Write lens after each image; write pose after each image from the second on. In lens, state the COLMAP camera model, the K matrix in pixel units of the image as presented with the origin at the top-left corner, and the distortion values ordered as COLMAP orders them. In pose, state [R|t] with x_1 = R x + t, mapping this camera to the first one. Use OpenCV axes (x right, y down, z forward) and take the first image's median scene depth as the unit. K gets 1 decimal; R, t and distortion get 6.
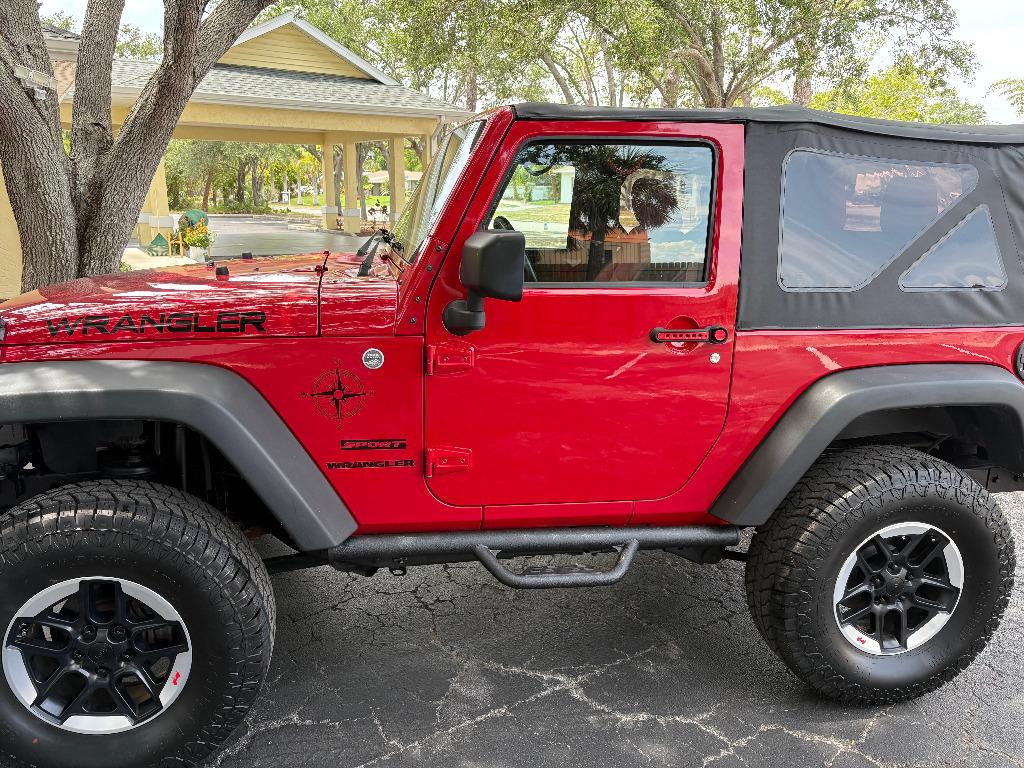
lens RADIAL K [[836.5, 0, 512.0], [0, 836.5, 384.0], [0, 0, 1]] dist [0.006413, 0.004462]
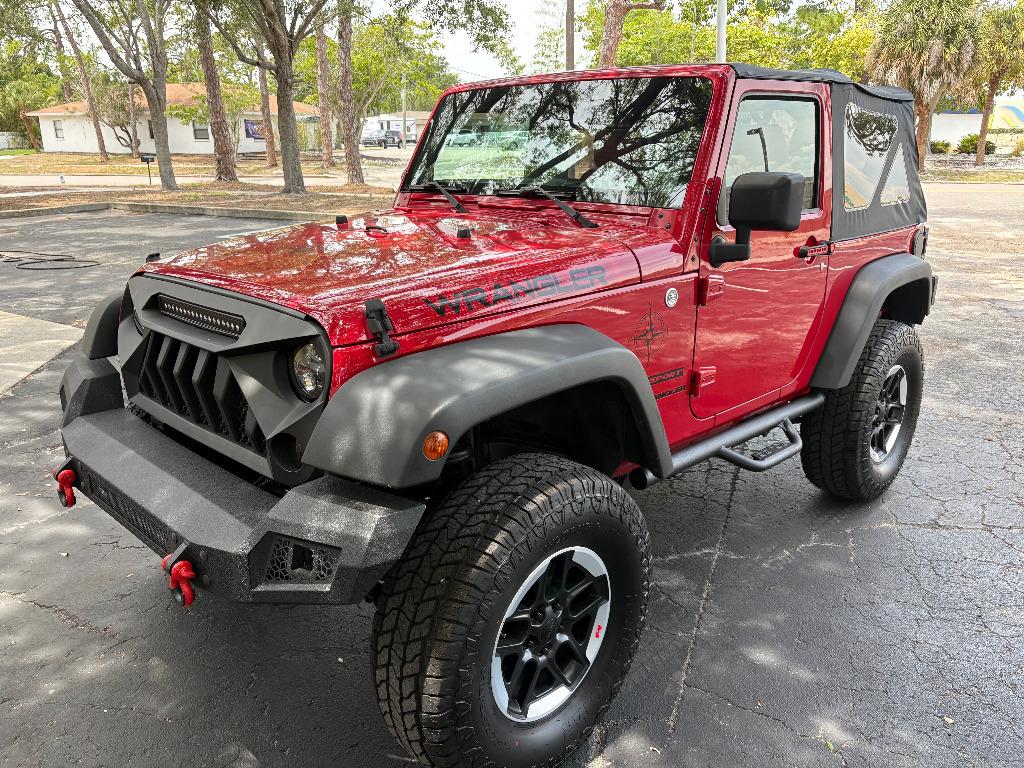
lens RADIAL K [[836.5, 0, 512.0], [0, 836.5, 384.0], [0, 0, 1]] dist [0.006413, 0.004462]
pose [[0.799289, -0.188003, 0.570782, -0.893909], [0.150891, 0.982162, 0.112203, -0.067332], [-0.581695, -0.003557, 0.813399, 0.203113]]
